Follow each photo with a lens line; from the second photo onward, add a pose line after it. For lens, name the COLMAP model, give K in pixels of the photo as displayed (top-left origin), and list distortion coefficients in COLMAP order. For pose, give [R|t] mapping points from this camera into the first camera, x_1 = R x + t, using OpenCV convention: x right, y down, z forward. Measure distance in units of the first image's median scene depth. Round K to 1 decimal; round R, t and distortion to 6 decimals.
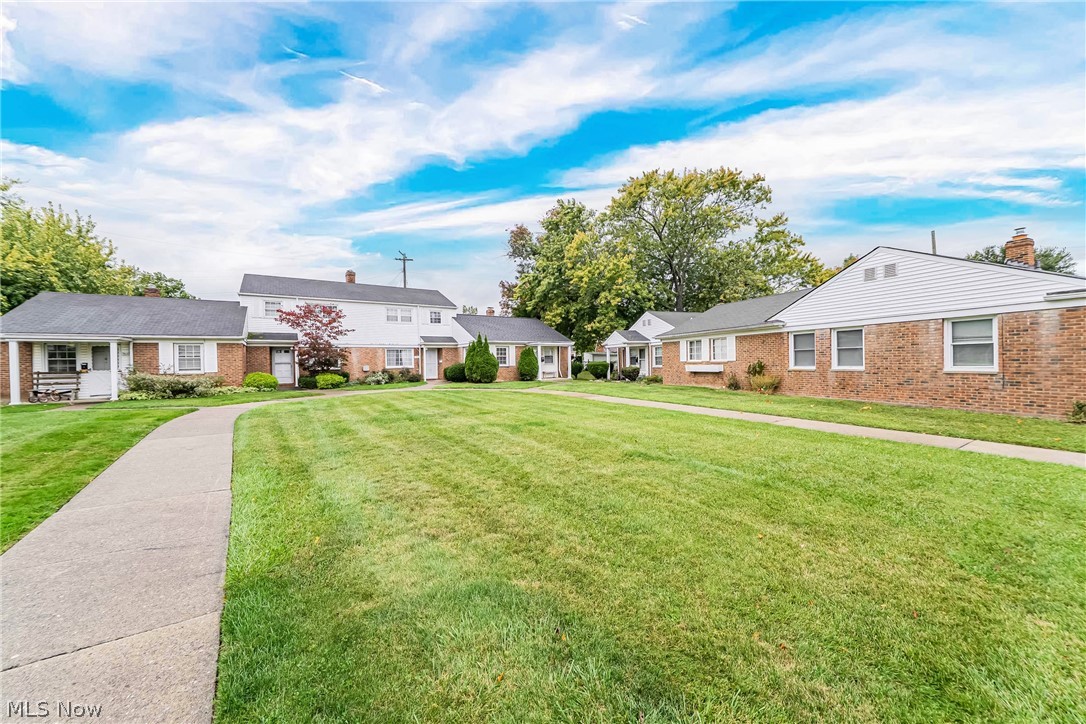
lens RADIAL K [[378.3, 0, 543.0], [0, 378.3, 362.0], [0, 0, 1]] dist [-0.020380, -0.000039]
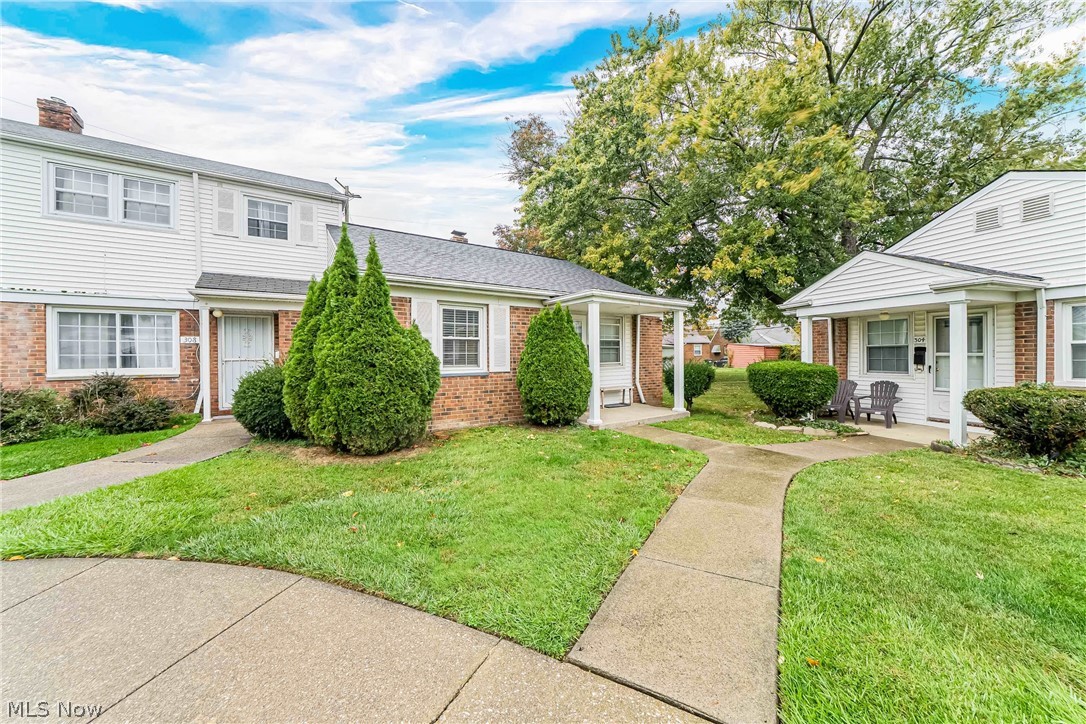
lens RADIAL K [[378.3, 0, 543.0], [0, 378.3, 362.0], [0, 0, 1]] dist [-0.020380, -0.000039]
pose [[0.999695, 0.009677, -0.022714, -0.040349], [-0.009310, 0.999826, 0.016188, -0.002929], [0.022867, -0.015971, 0.999611, 0.708528]]
